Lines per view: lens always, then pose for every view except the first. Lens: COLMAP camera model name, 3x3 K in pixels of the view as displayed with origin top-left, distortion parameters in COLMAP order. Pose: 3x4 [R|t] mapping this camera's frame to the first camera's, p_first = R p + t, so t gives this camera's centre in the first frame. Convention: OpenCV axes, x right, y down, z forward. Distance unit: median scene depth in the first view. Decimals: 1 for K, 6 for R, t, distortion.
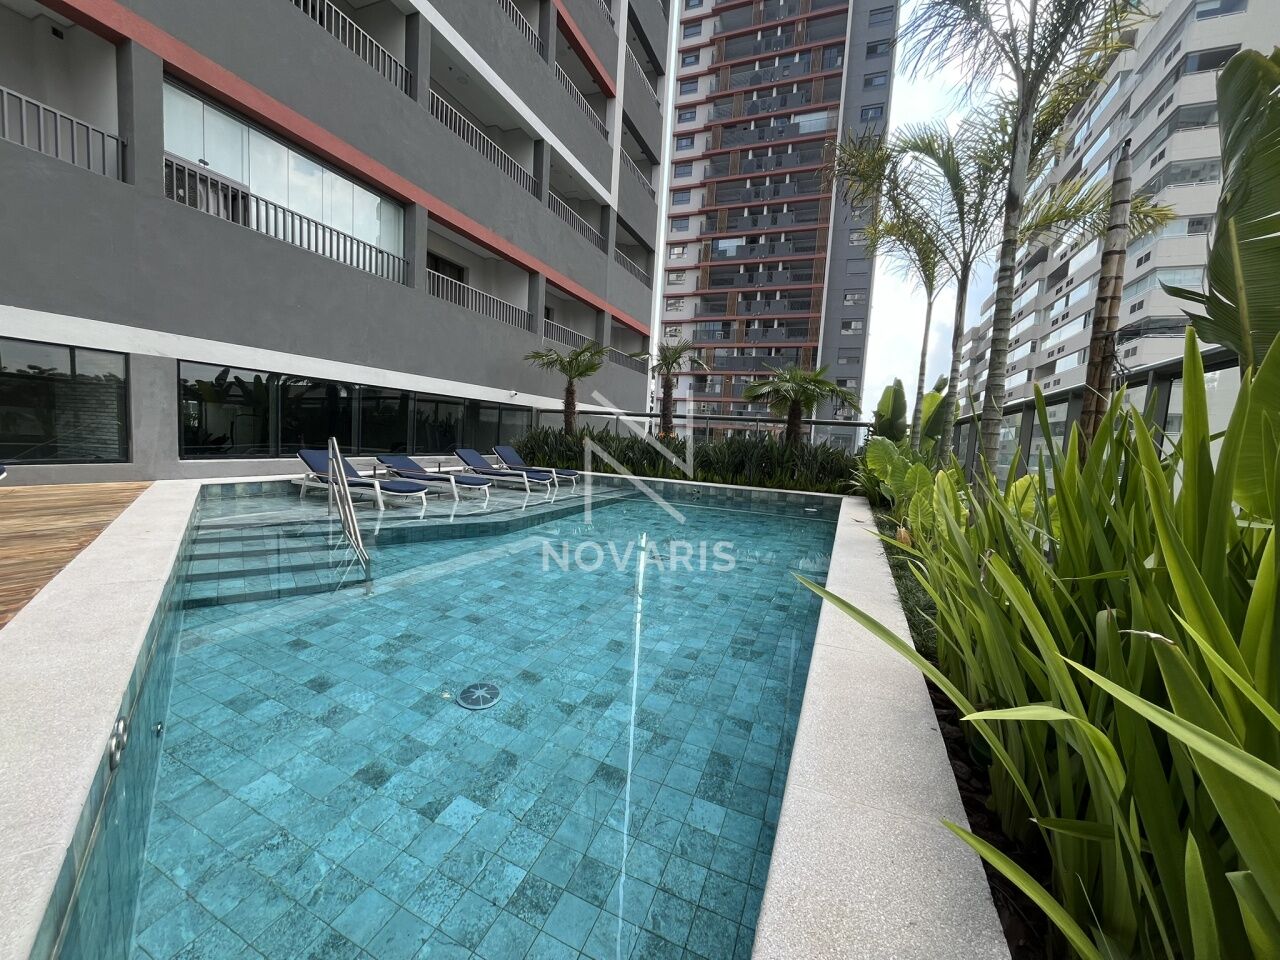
lens RADIAL K [[519.6, 0, 634.7], [0, 519.6, 480.1], [0, 0, 1]] dist [-0.003930, 0.000429]
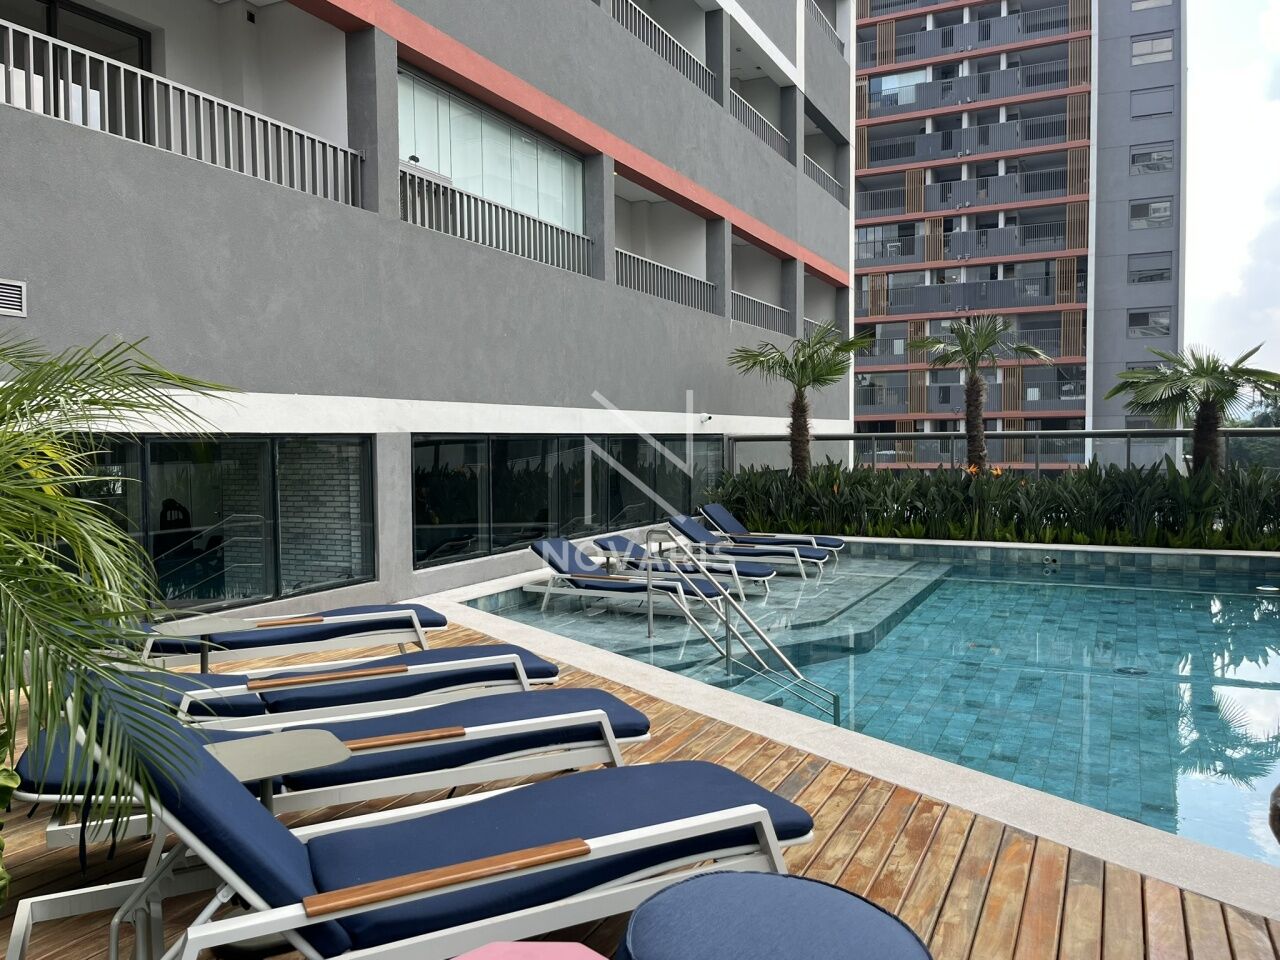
lens RADIAL K [[985.1, 0, 652.5], [0, 985.1, 478.6], [0, 0, 1]] dist [0.015552, -0.006400]
pose [[0.995530, -0.066613, -0.066952, -0.164964], [0.063259, 0.996692, -0.051027, -0.027576], [0.070129, 0.046564, 0.996451, -0.129135]]
